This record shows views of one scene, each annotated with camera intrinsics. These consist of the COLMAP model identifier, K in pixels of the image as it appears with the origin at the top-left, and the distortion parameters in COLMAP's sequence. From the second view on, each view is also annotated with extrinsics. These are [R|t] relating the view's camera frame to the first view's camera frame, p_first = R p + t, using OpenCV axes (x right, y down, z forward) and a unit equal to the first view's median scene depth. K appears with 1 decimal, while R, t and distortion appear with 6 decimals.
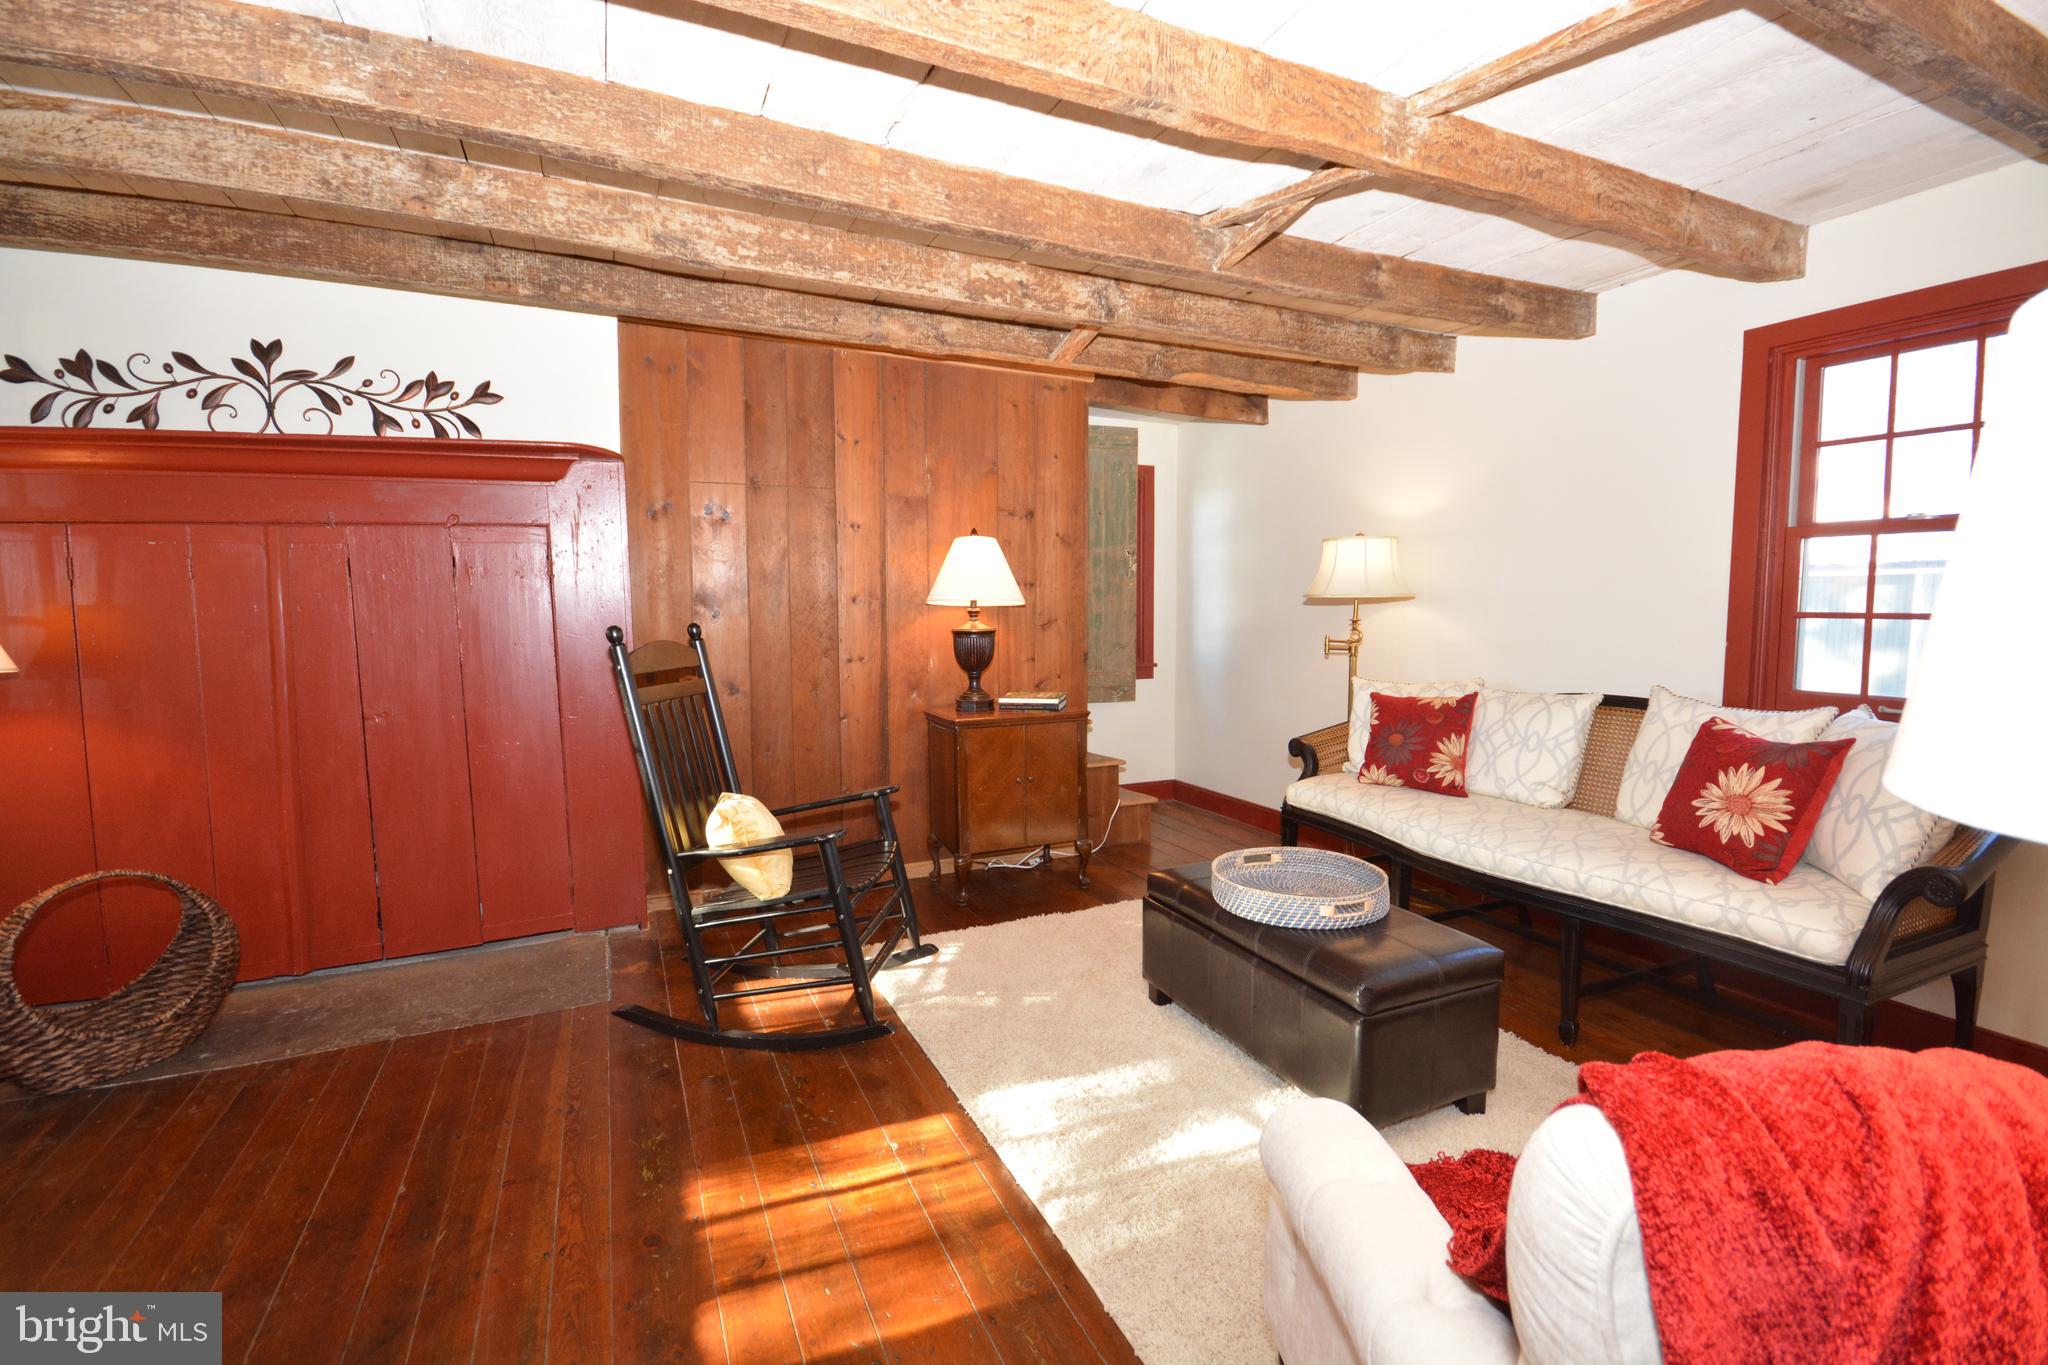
lens RADIAL K [[907.1, 0, 1034.4], [0, 907.1, 682.1], [0, 0, 1]] dist [0.002498, -0.000560]
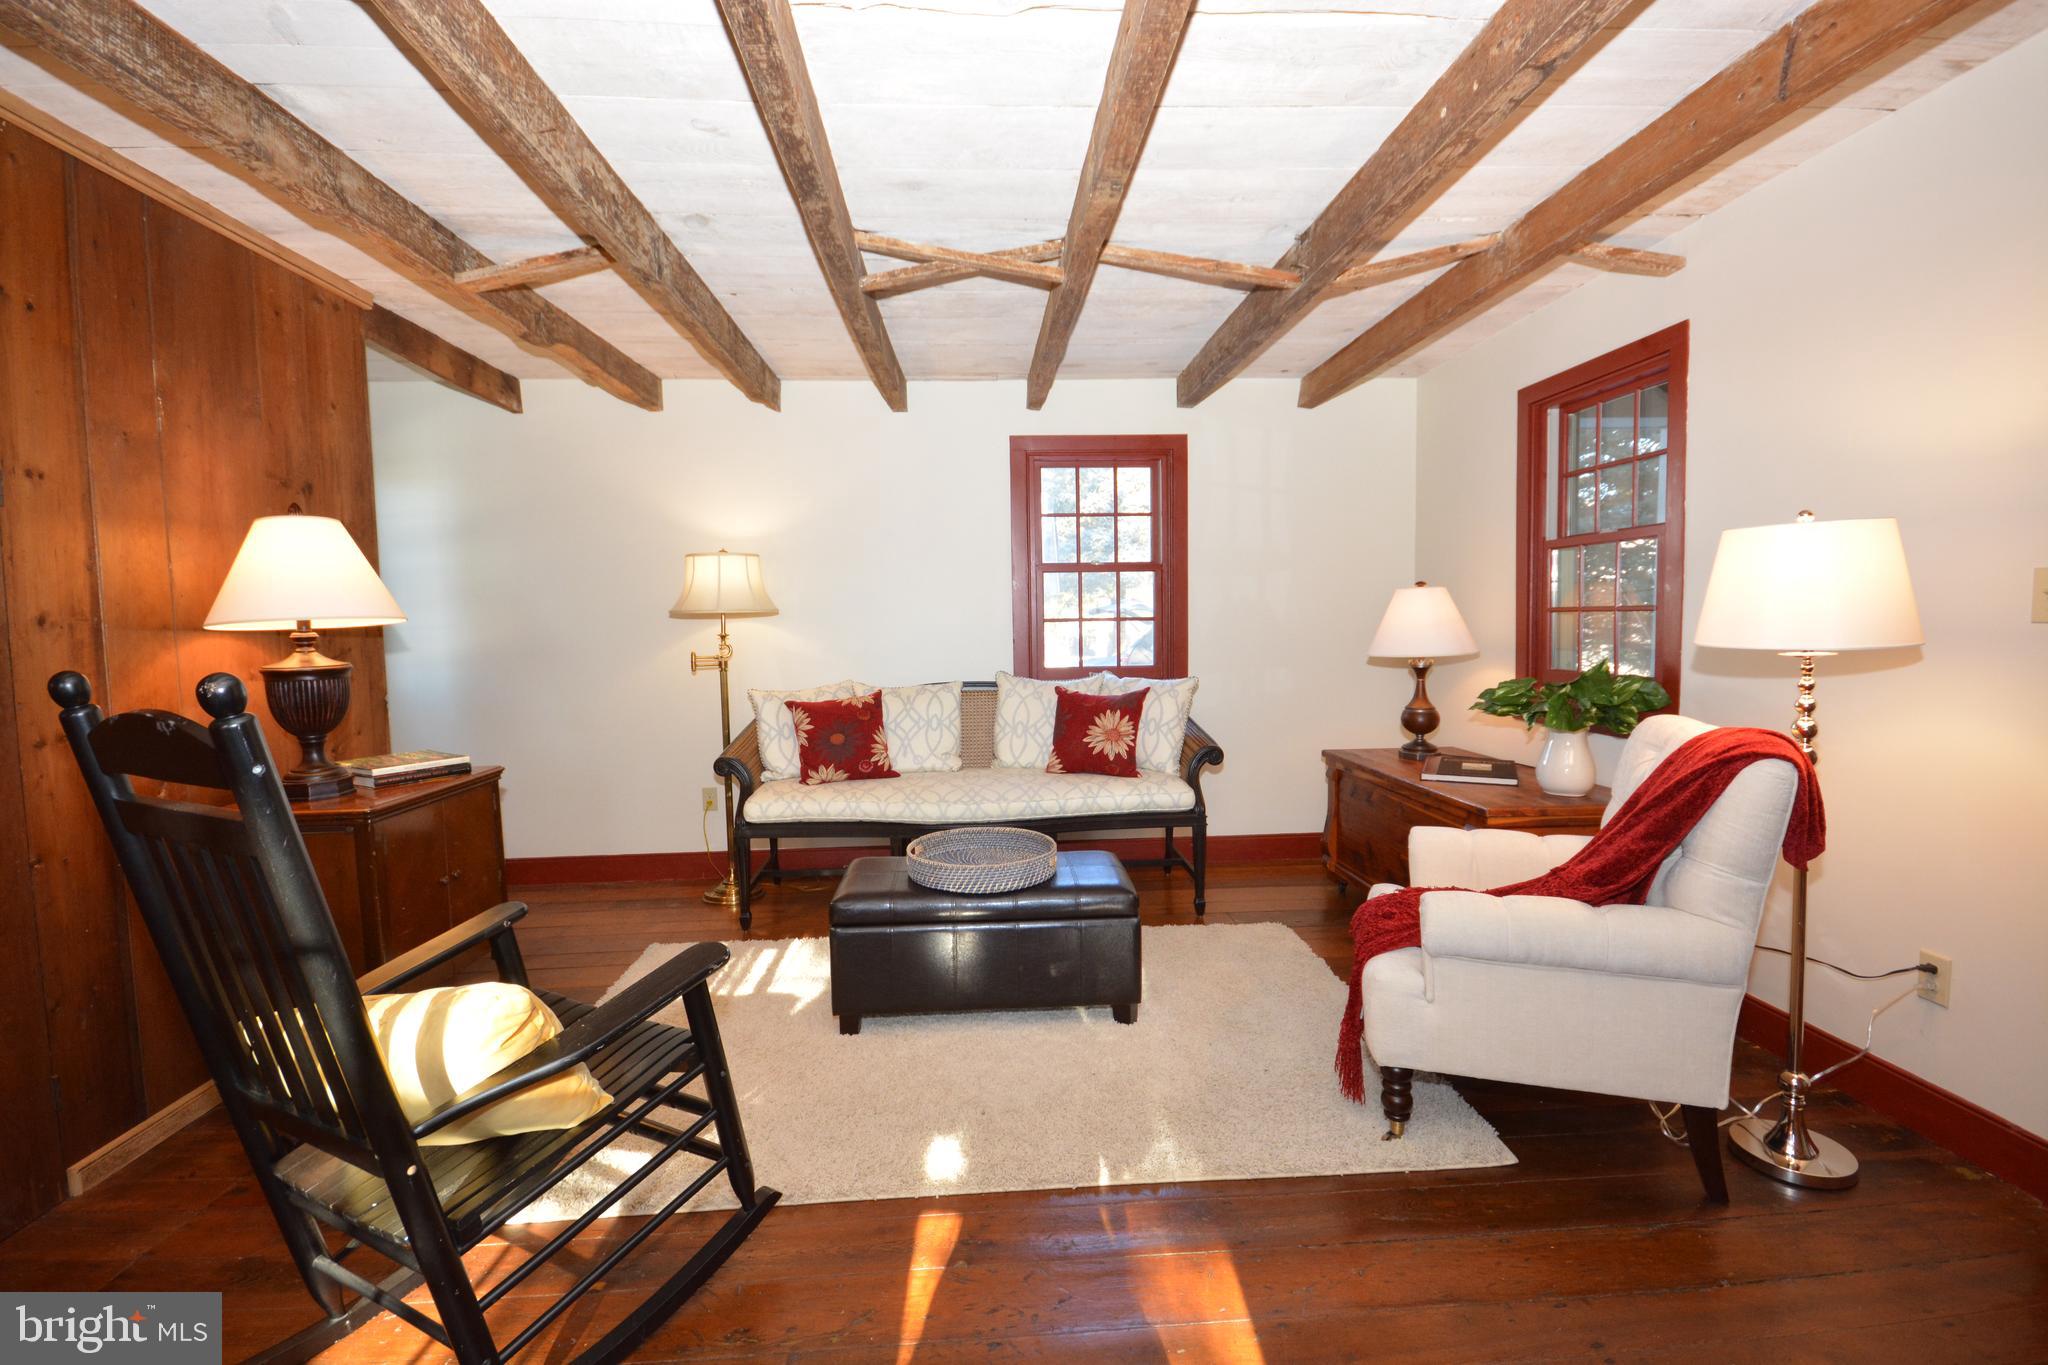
lens RADIAL K [[907.1, 0, 1033.0], [0, 907.1, 672.8], [0, 0, 1]] dist [0.002498, -0.000560]
pose [[0.358719, -0.067580, 0.930996, -0.563381], [0.097563, 0.994628, 0.034607, -0.033400], [-0.928333, 0.078416, 0.363385, 0.383875]]
